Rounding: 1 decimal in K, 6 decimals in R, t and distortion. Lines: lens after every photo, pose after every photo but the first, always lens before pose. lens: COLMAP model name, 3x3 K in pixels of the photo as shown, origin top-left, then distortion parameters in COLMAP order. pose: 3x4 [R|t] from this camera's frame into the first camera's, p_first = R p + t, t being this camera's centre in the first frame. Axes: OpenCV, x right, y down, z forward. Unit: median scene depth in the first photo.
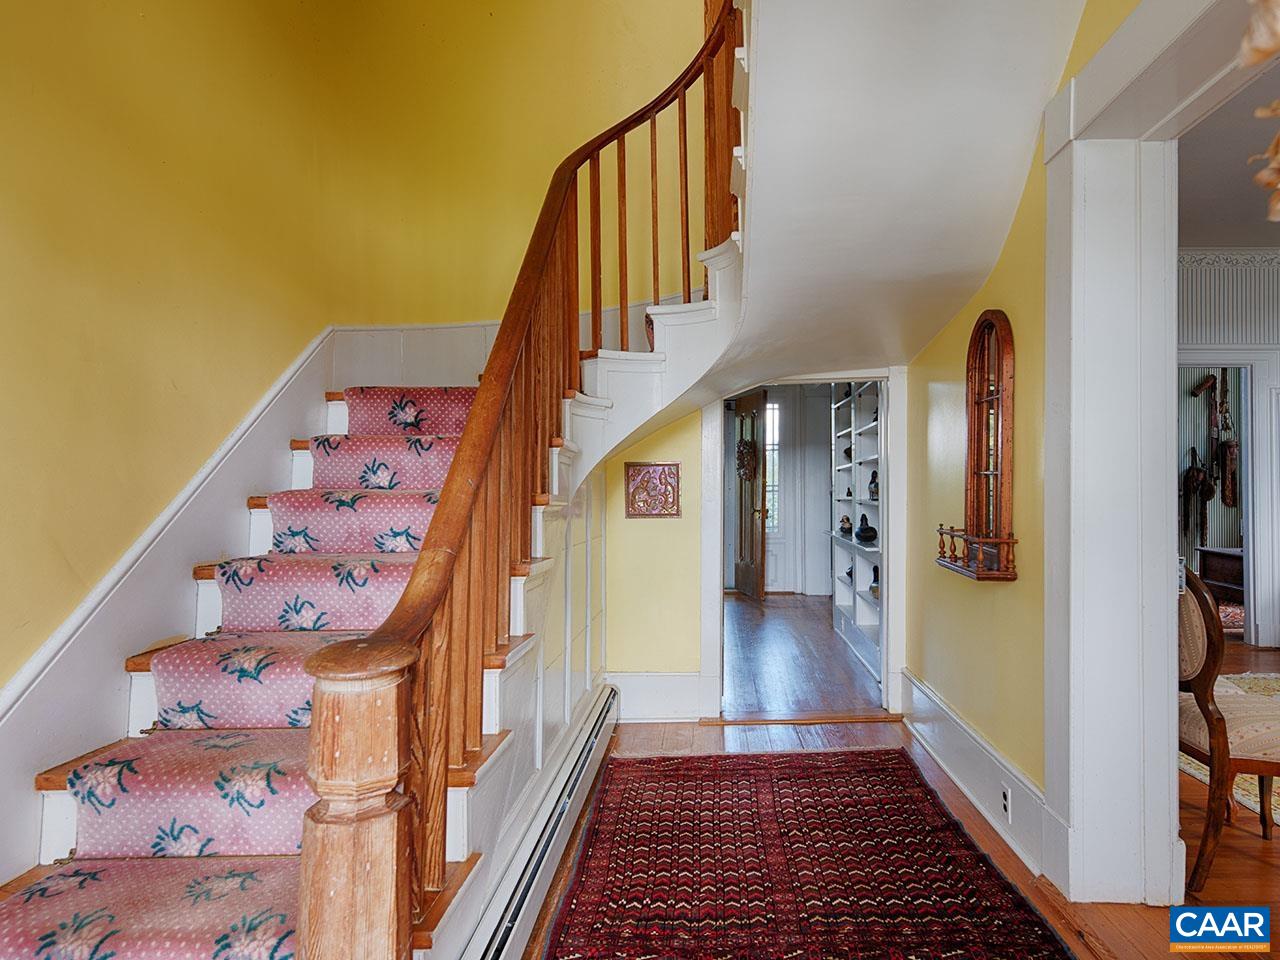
lens RADIAL K [[744.2, 0, 640.0], [0, 744.2, 480.0], [0, 0, 1]] dist [0.004510, 0.000524]
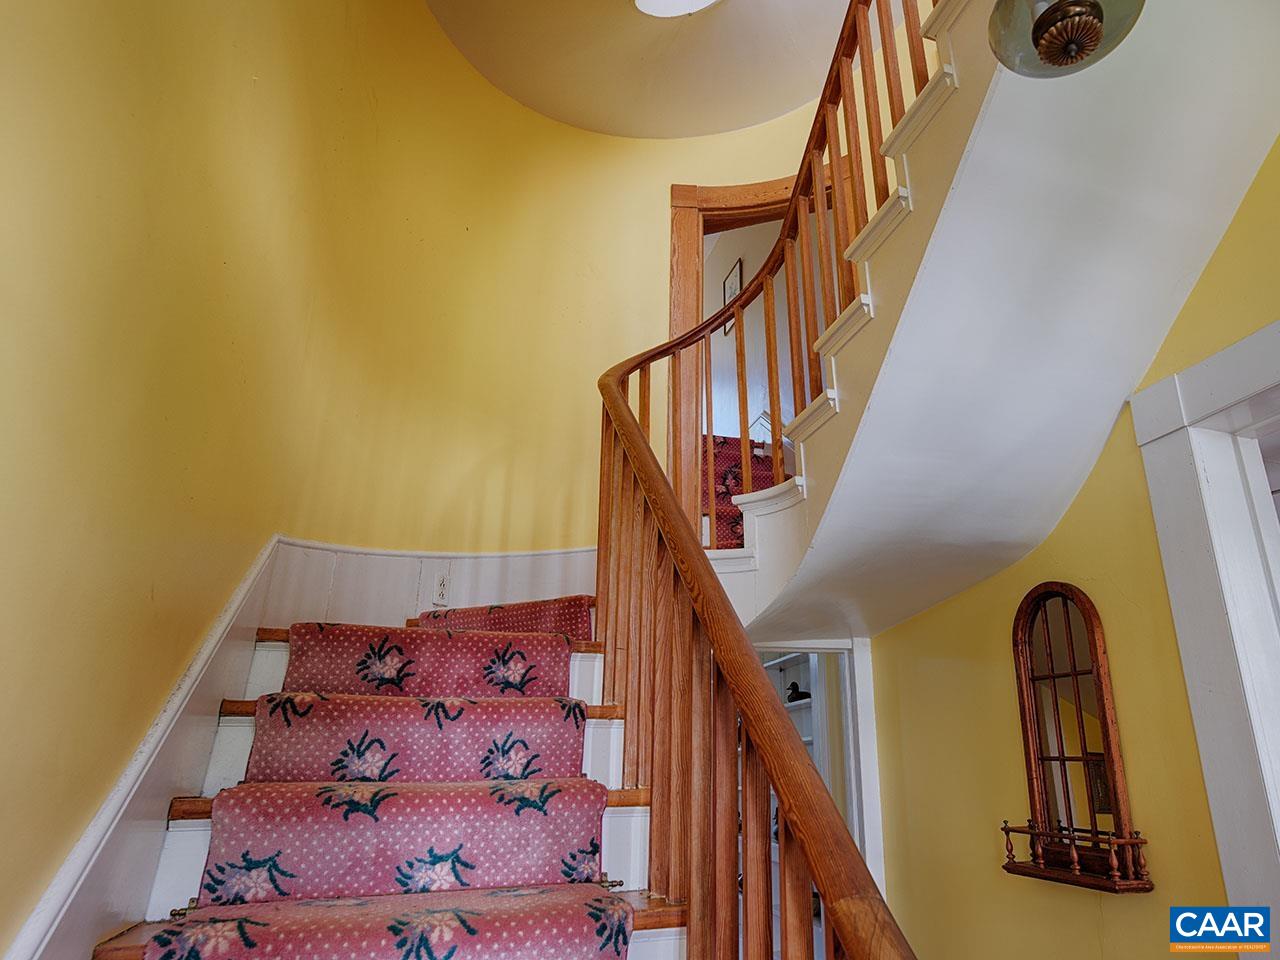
lens RADIAL K [[783.0, 0, 640.0], [0, 783.0, 480.0], [0, 0, 1]] dist [0.003701, 0.000239]
pose [[0.938697, 0.118402, 0.323773, -0.413686], [-0.000665, 0.939791, -0.341749, -0.001538], [-0.344742, 0.320583, 0.882258, 0.255129]]
